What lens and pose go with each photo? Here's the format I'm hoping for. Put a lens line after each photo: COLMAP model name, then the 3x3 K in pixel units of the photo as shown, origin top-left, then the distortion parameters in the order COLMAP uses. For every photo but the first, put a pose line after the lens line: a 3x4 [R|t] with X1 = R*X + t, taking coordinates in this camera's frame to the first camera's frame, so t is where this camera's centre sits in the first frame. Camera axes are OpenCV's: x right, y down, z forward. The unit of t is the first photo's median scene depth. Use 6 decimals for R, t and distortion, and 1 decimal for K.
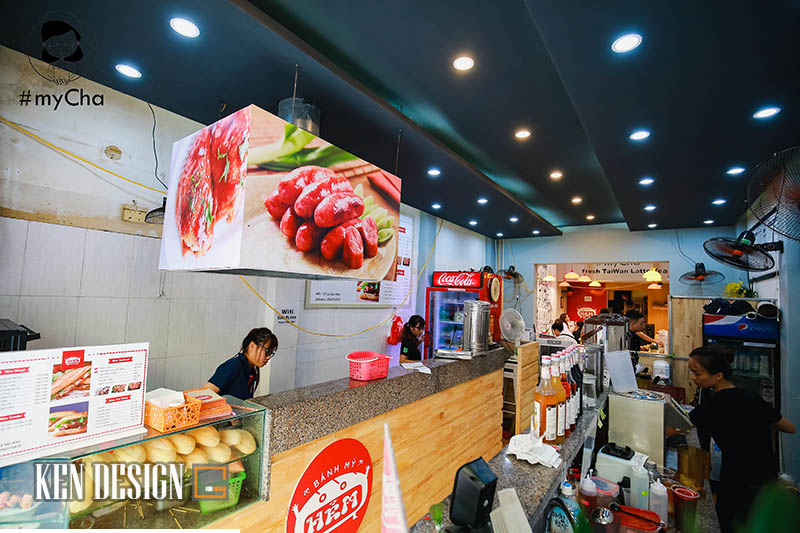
lens RADIAL K [[372.8, 0, 401.1], [0, 372.8, 267.5], [0, 0, 1]] dist [-0.027476, 0.001048]
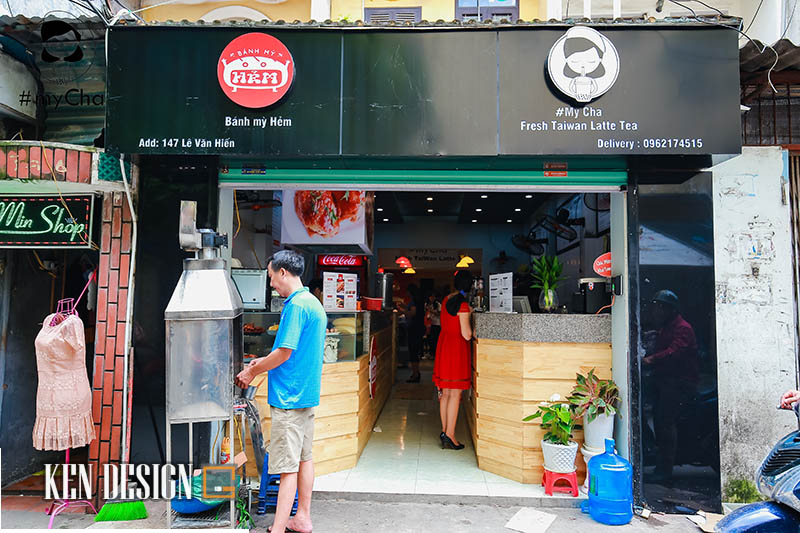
lens RADIAL K [[582.1, 0, 400.5], [0, 582.1, 267.7], [0, 0, 1]] dist [0.000727, 0.000009]
pose [[0.849437, 0.010492, 0.527586, -1.846534], [-0.021458, 0.999662, 0.014668, 0.079165], [-0.527254, -0.023781, 0.849375, -1.816241]]
